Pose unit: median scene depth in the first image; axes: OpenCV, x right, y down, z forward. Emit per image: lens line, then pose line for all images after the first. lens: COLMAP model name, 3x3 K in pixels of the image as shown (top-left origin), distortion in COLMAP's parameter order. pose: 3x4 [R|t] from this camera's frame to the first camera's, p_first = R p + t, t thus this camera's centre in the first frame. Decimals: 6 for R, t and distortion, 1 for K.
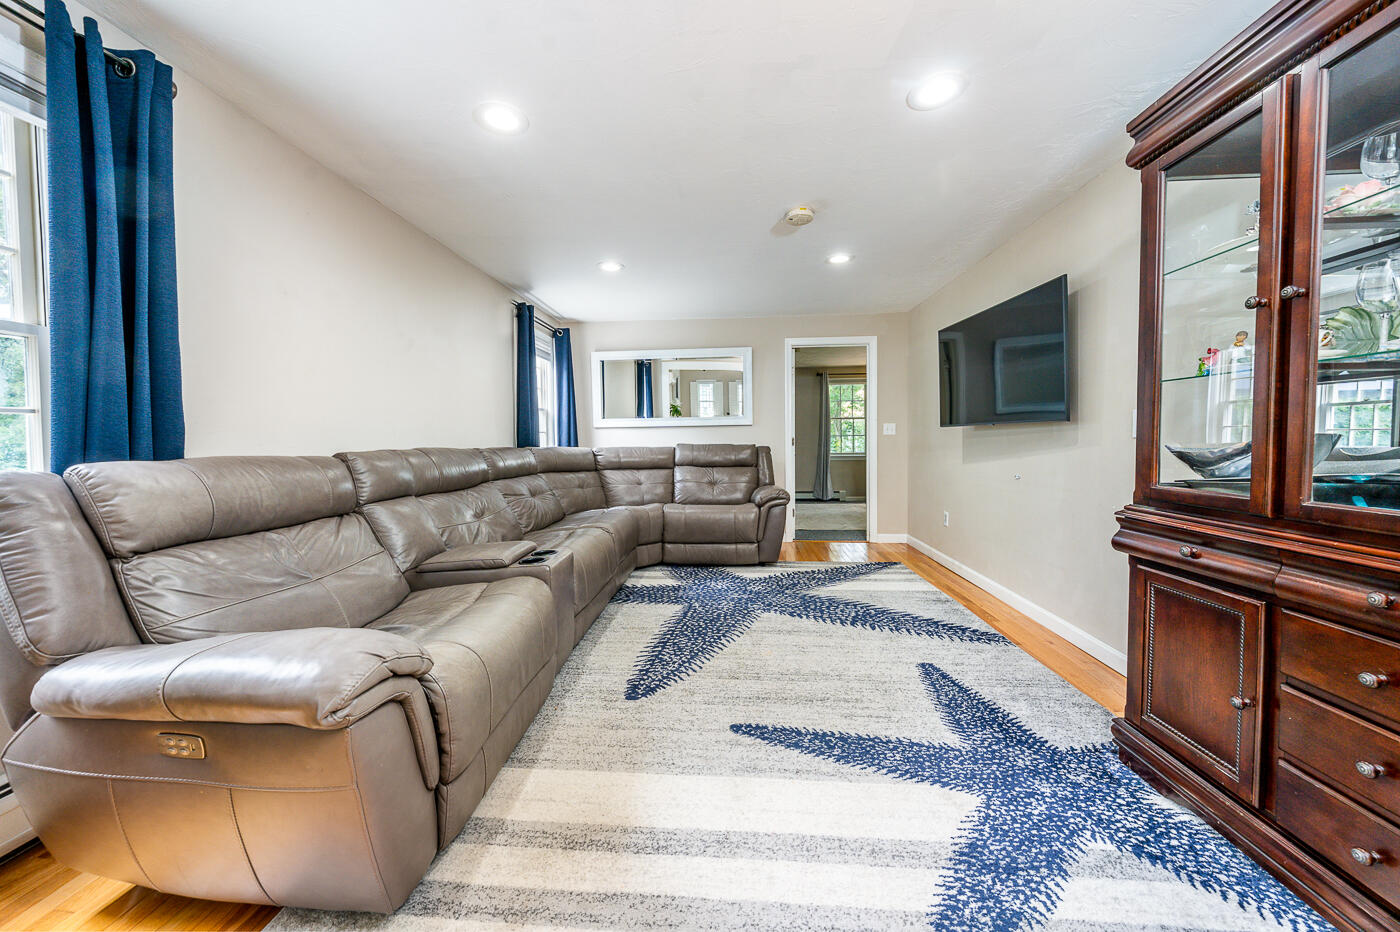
lens RADIAL K [[499.2, 0, 689.6], [0, 499.2, 455.0], [0, 0, 1]] dist [-0.001690, -0.000227]
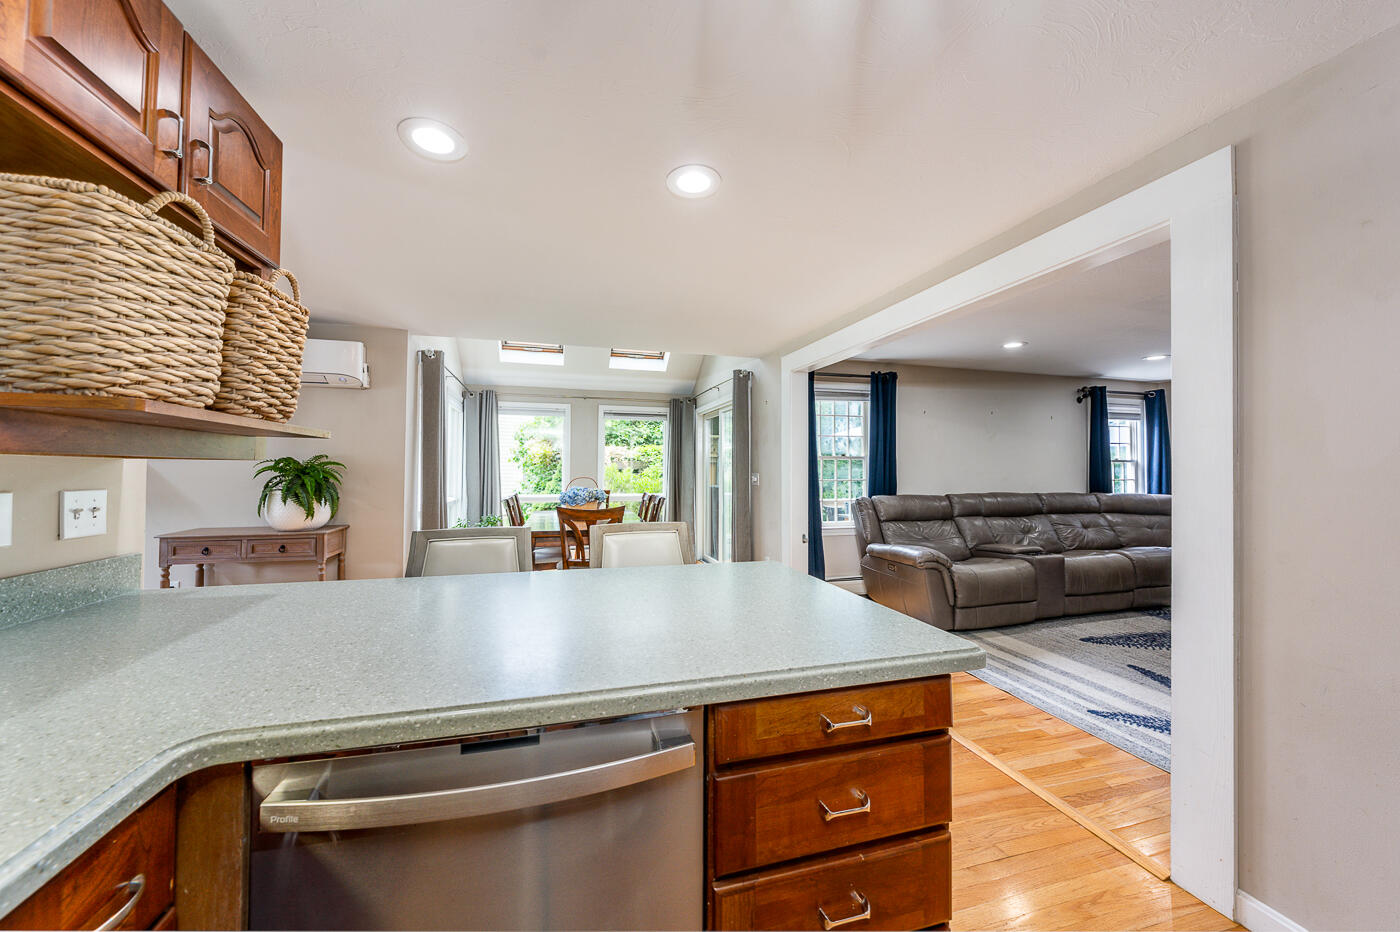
lens RADIAL K [[483.4, 0, 694.1], [0, 483.4, 458.1], [0, 0, 1]] dist [0.012014, 0.000028]
pose [[0.348532, -0.017623, -0.937131, 1.207619], [-0.034404, 0.998909, -0.031580, -0.071037], [0.936665, 0.043248, 0.347545, -1.084118]]
